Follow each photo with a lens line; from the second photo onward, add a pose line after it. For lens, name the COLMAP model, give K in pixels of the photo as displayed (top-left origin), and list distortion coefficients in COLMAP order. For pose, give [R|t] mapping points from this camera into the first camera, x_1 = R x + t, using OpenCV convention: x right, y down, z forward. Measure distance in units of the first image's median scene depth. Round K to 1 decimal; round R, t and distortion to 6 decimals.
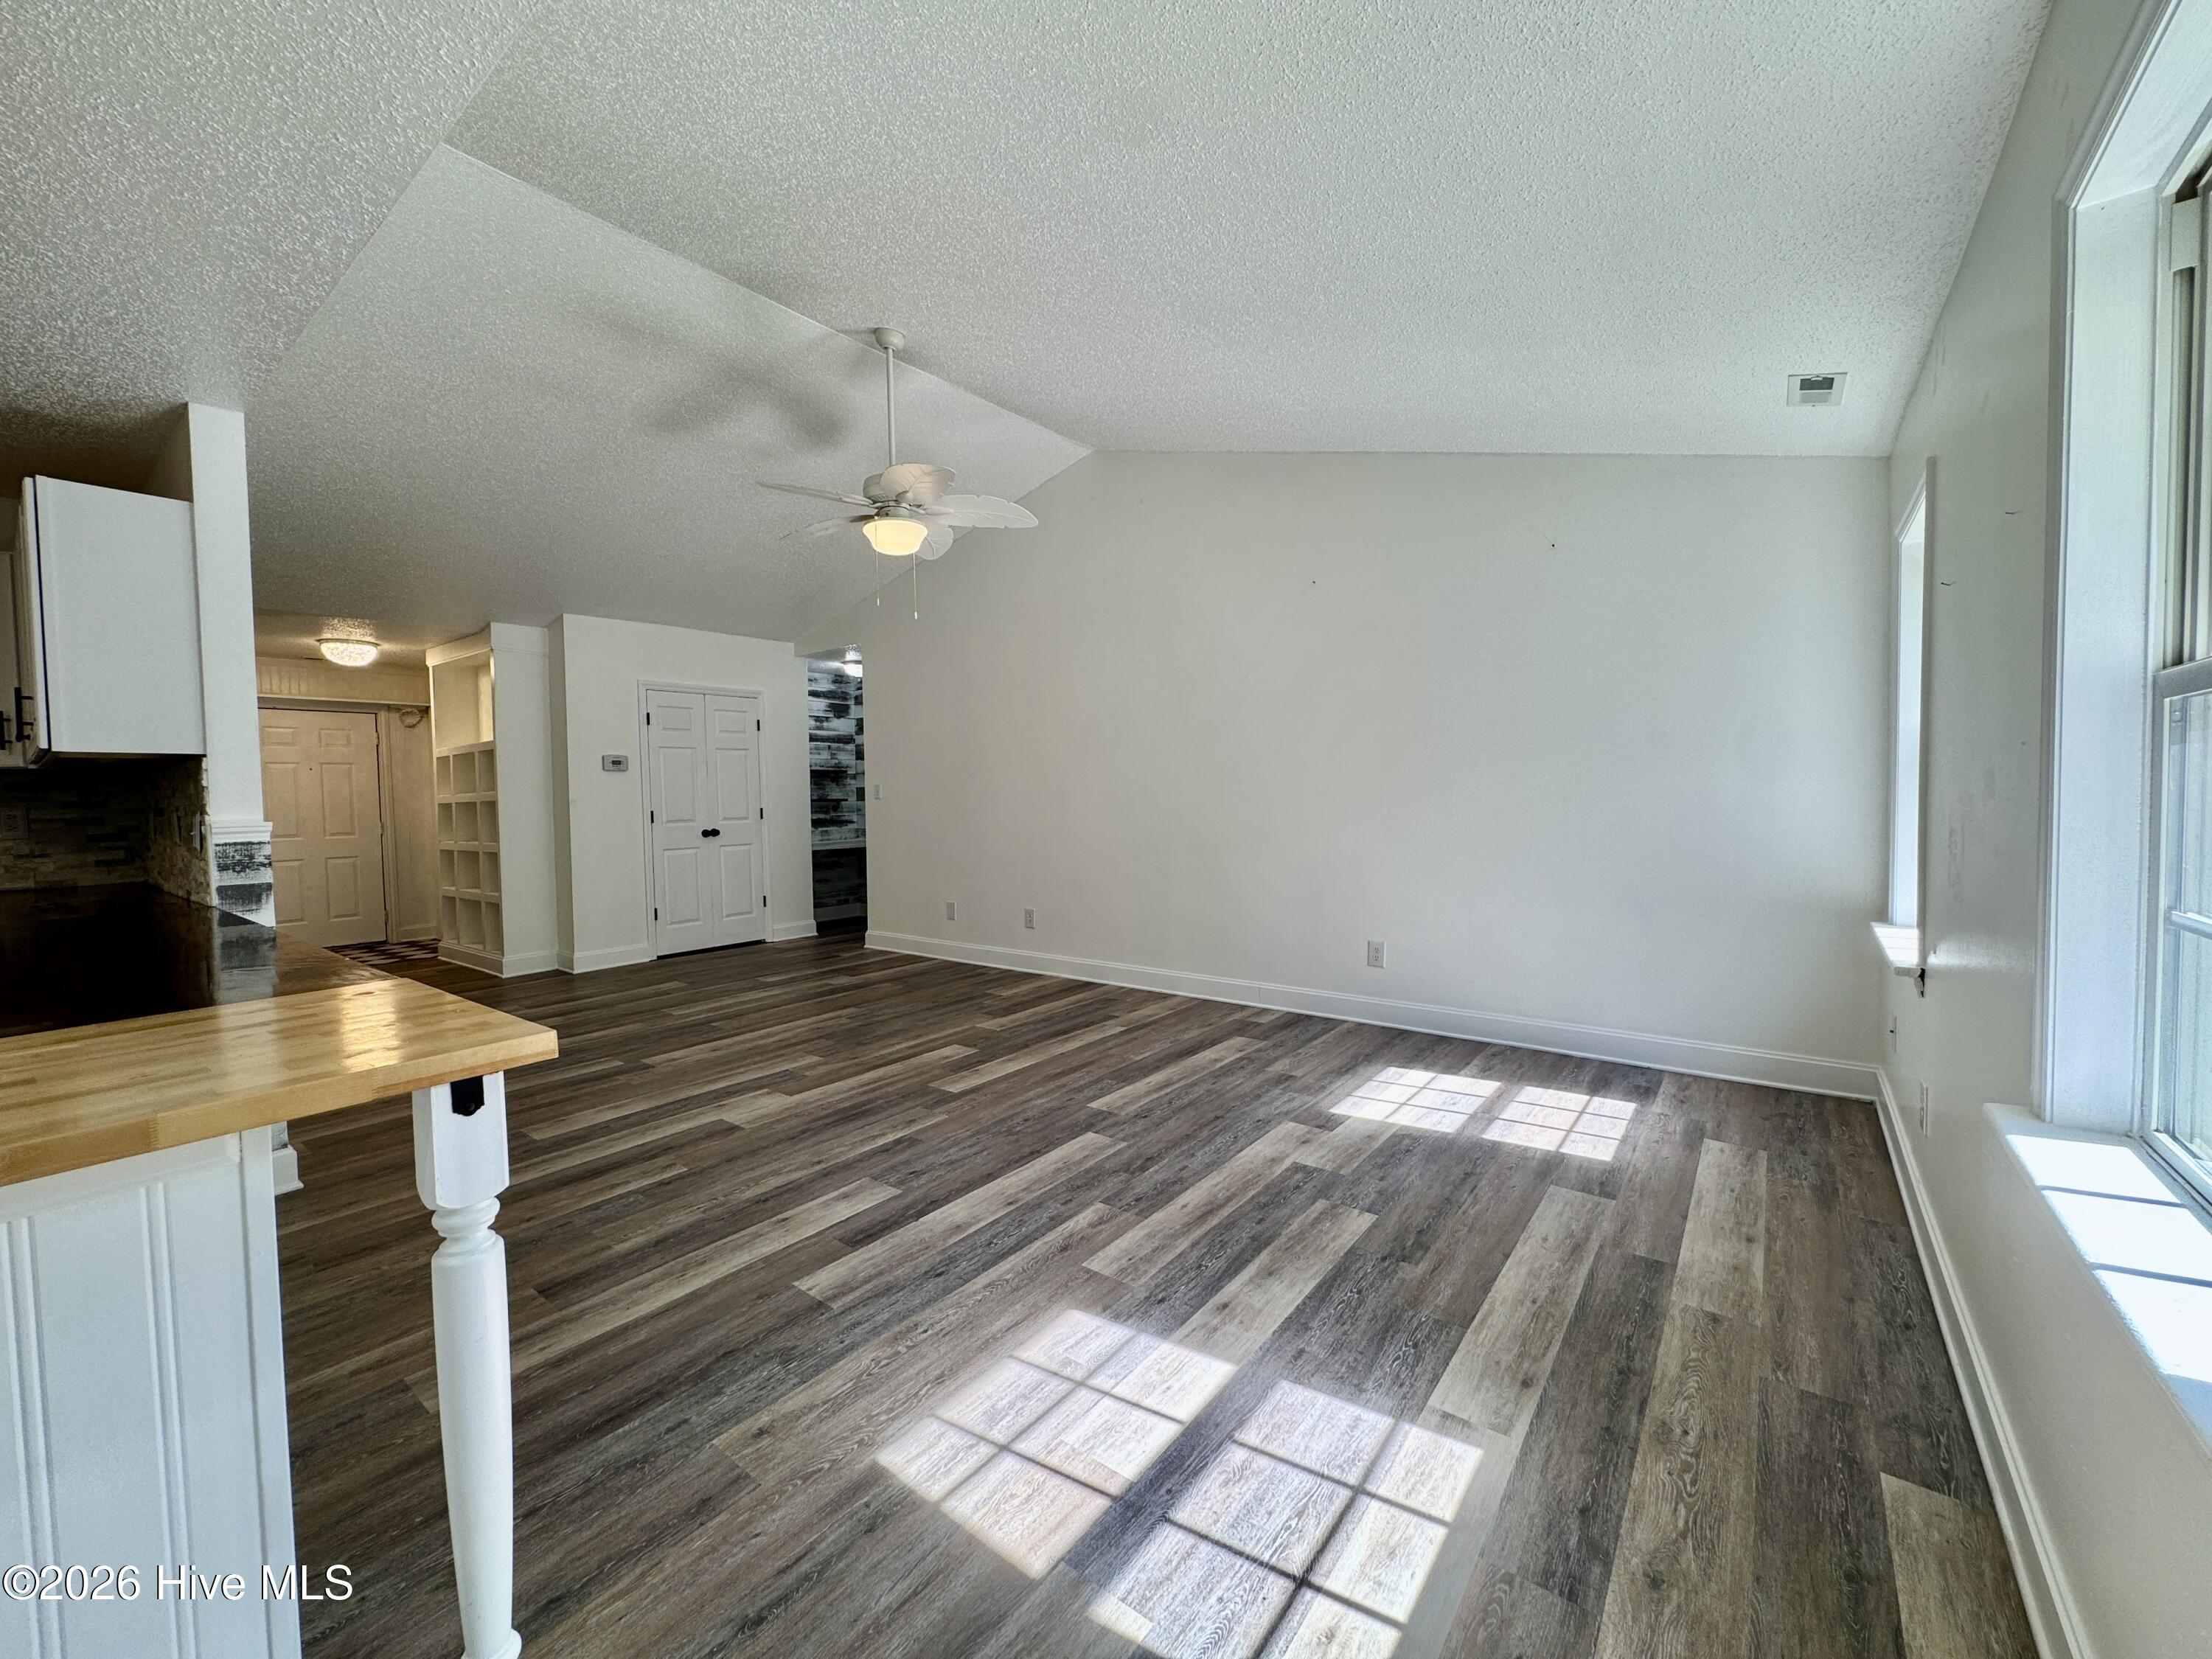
lens RADIAL K [[880.2, 0, 1103.5], [0, 880.2, 825.9], [0, 0, 1]] dist [-0.001569, -0.000338]
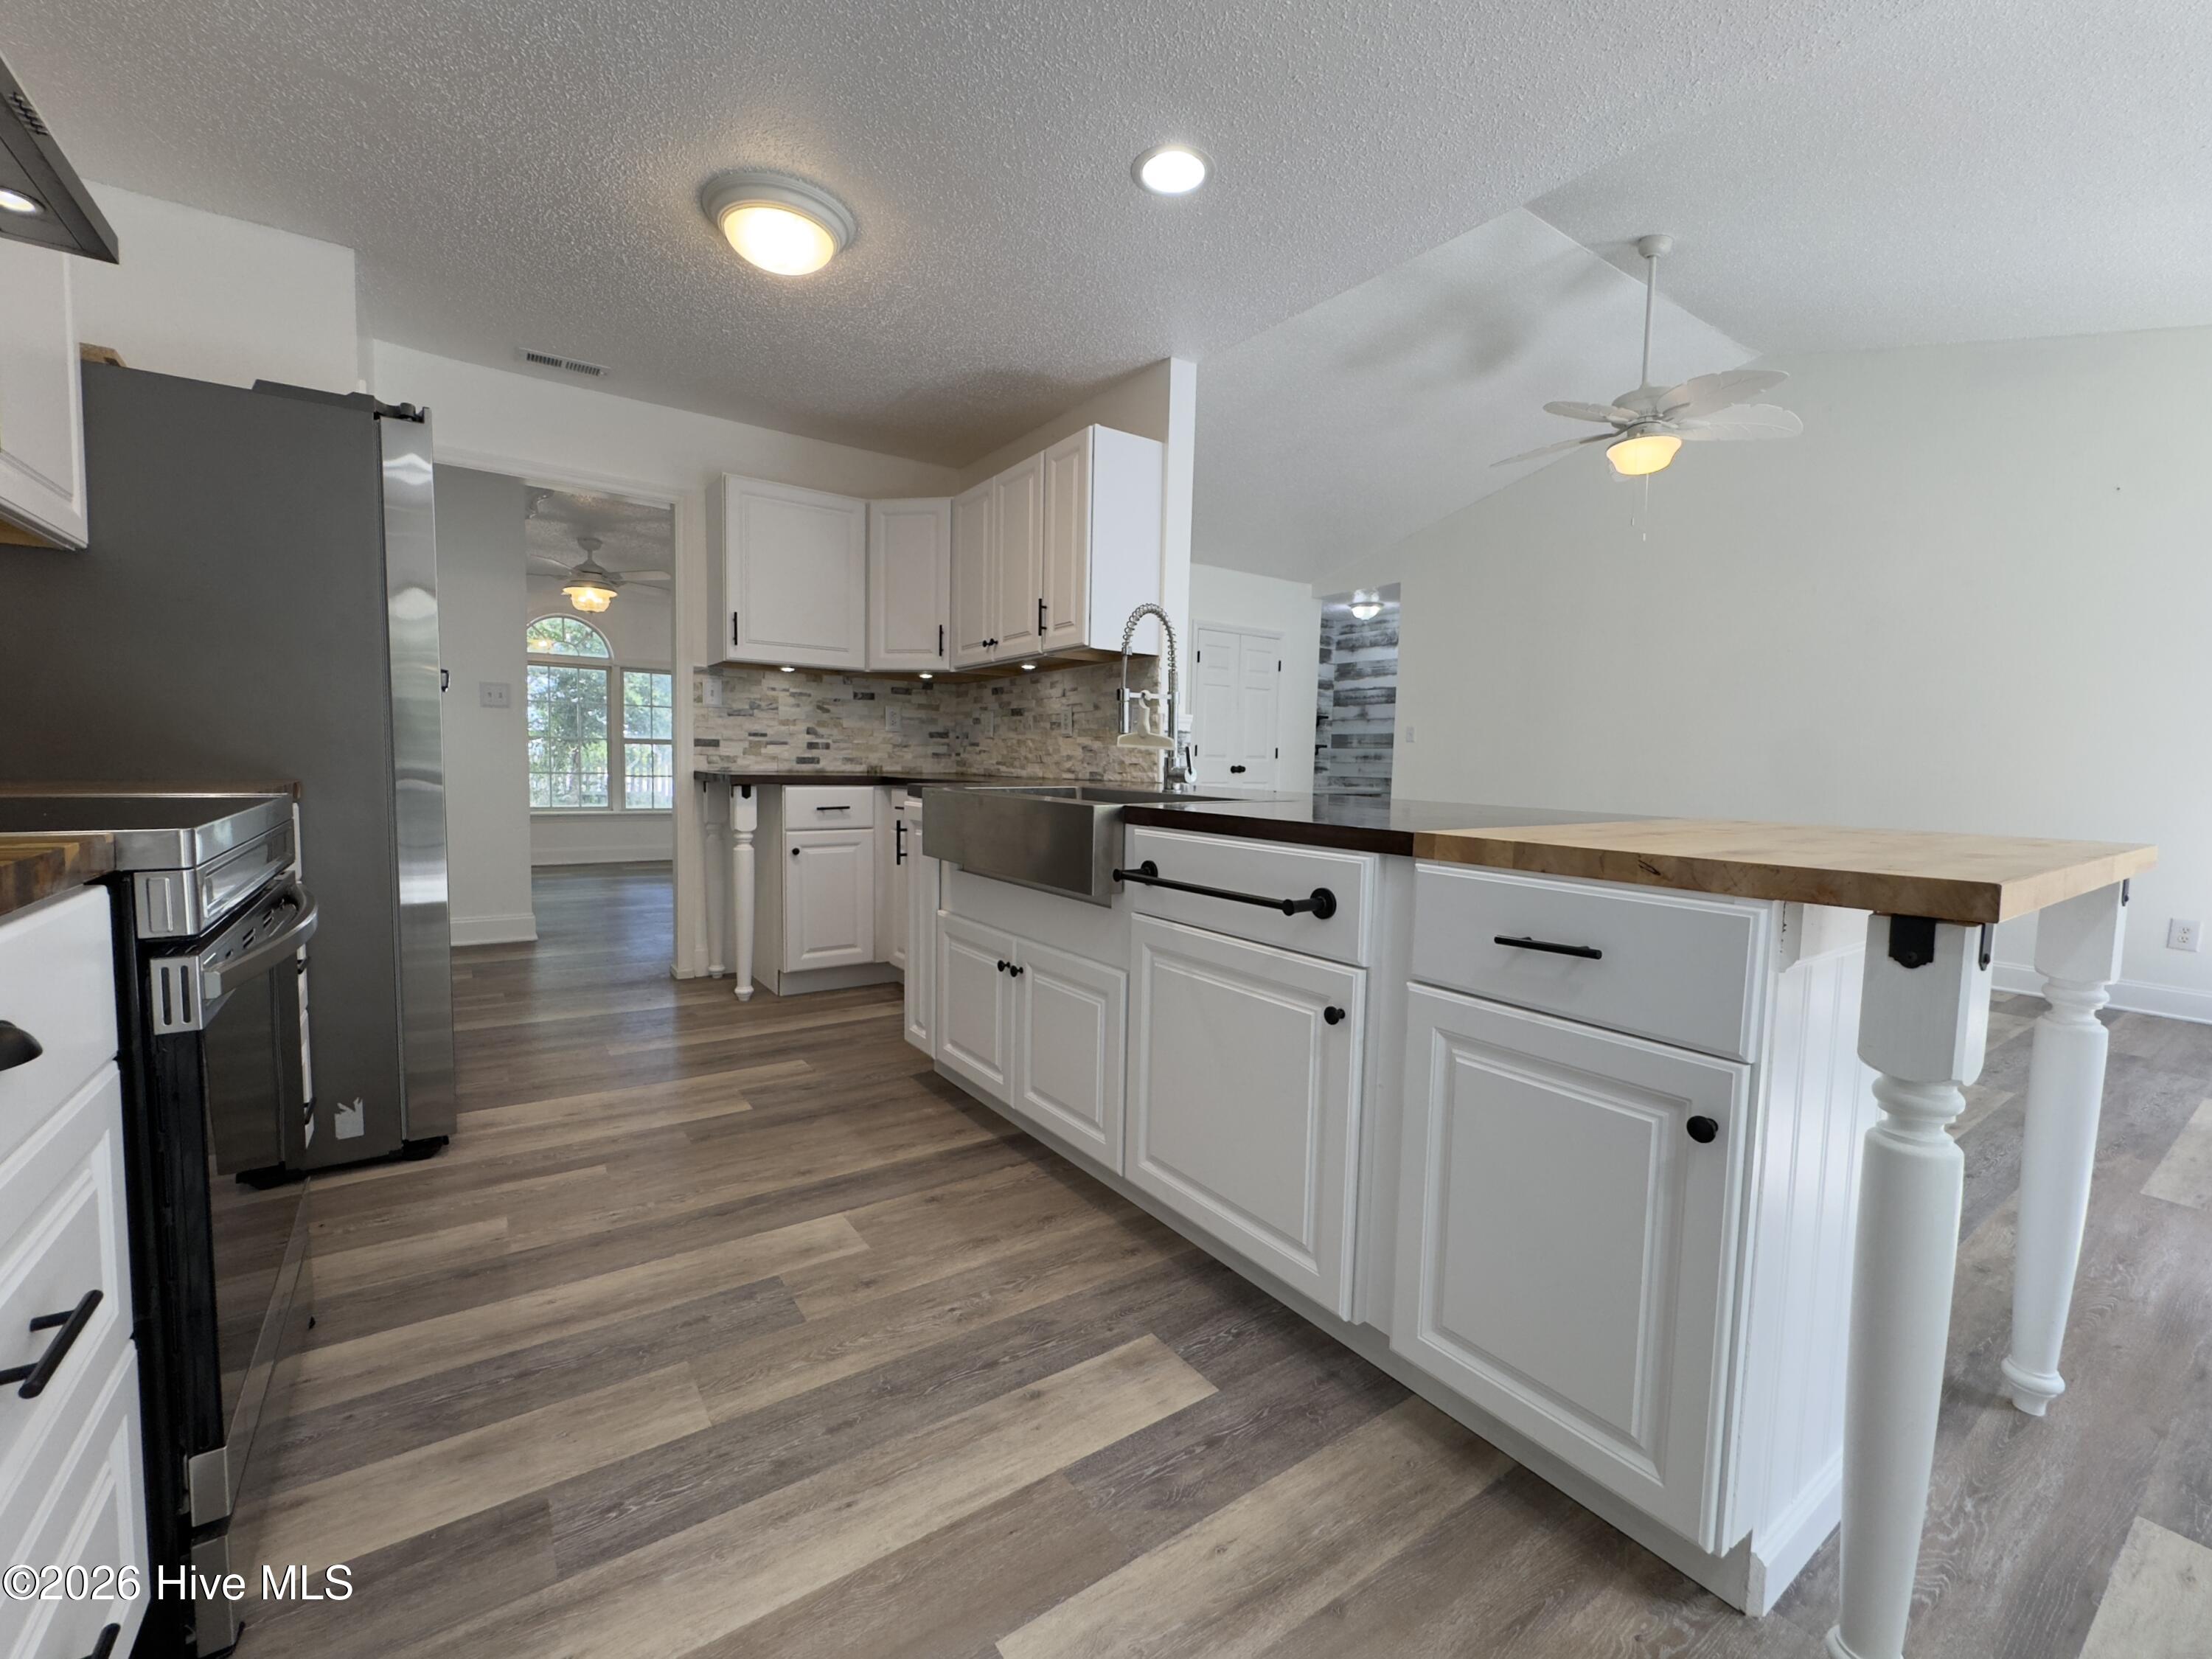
lens RADIAL K [[929.9, 0, 1105.0], [0, 929.9, 826.5], [0, 0, 1]] dist [-0.002943, -0.000179]
pose [[0.953353, 0.061700, -0.295484, -0.646087], [-0.052233, 0.997840, 0.039833, 0.096329], [0.297303, -0.022540, 0.954517, -0.219783]]
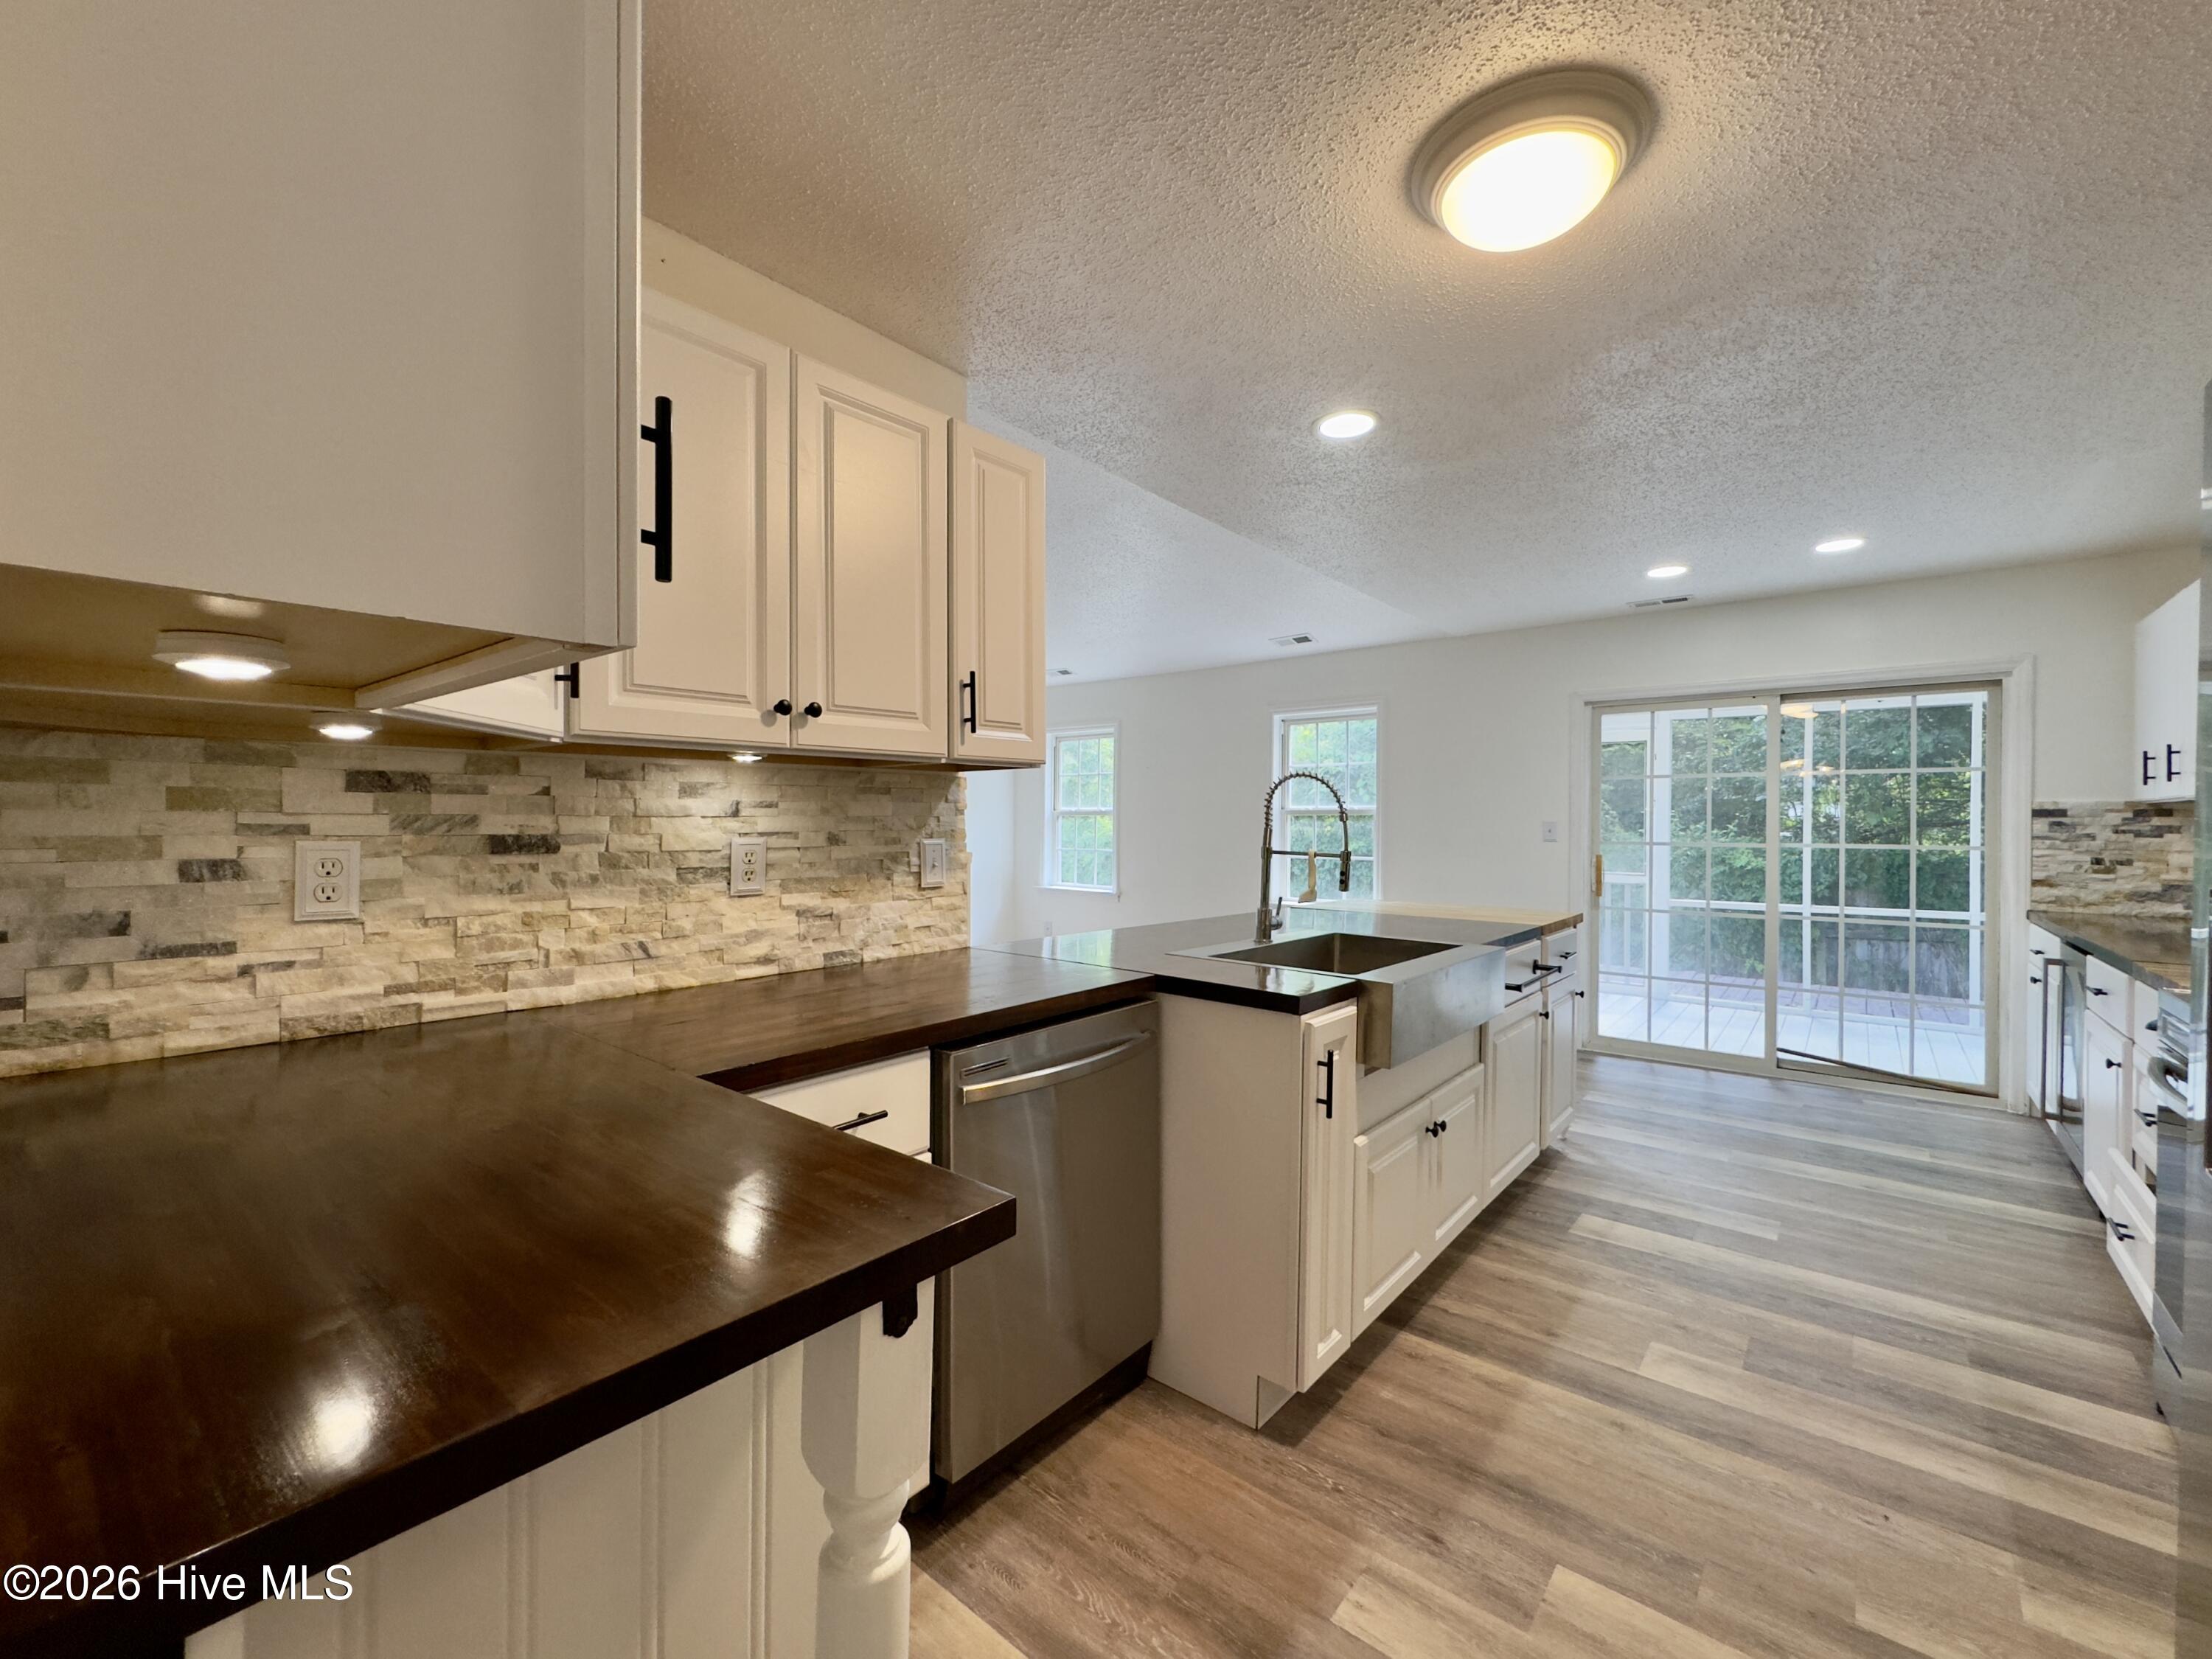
lens RADIAL K [[922.1, 0, 1103.7], [0, 922.1, 825.5], [0, 0, 1]] dist [-0.001801, -0.000043]
pose [[0.040414, 0.015256, 0.999067, -1.771316], [0.031084, 0.999380, -0.016518, -0.008781], [-0.998699, 0.031722, 0.039914, 0.756612]]
